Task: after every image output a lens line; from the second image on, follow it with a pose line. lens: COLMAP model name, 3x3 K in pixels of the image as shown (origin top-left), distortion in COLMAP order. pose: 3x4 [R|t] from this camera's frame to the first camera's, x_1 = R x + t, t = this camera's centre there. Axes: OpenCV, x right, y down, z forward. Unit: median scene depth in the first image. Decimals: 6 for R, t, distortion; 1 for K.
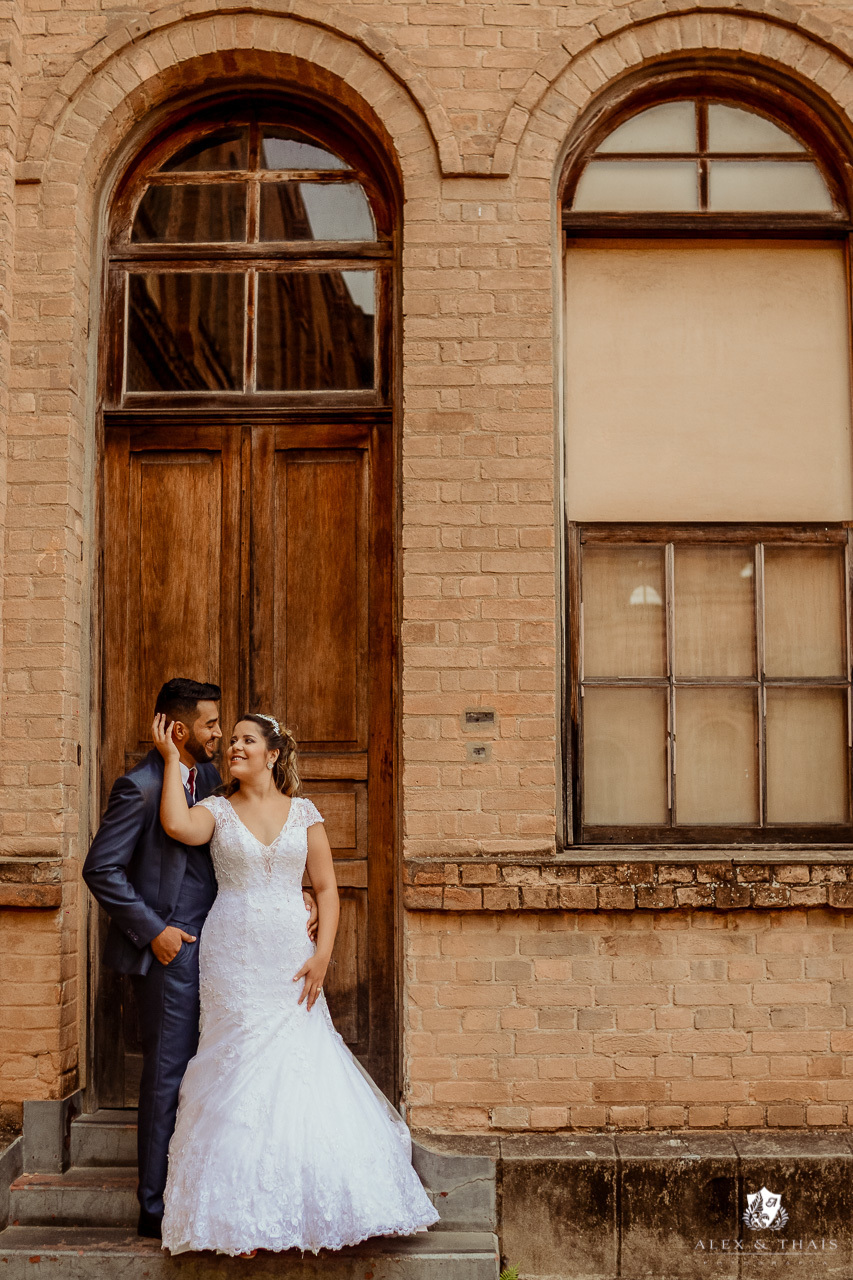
lens RADIAL K [[1703.9, 0, 426.5], [0, 1703.9, 640.0], [0, 0, 1]] dist [-0.140343, 0.066238]
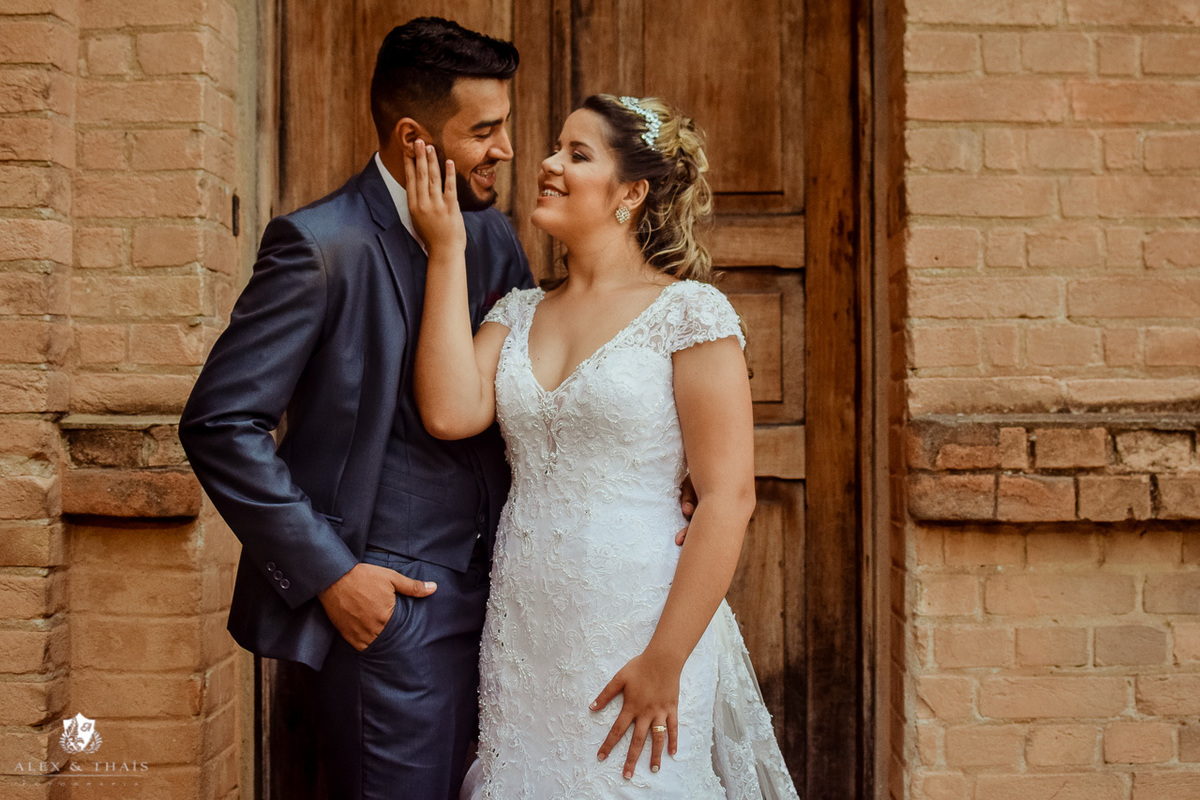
lens RADIAL K [[1789.2, 0, 599.3], [0, 1789.2, 372.9], [0, 0, 1]] dist [-0.162633, 0.123995]
pose [[0.999990, 0.002191, -0.003997, -0.099043], [-0.001893, 0.997312, 0.073253, 0.078619], [0.004147, -0.073245, 0.997305, 0.491353]]
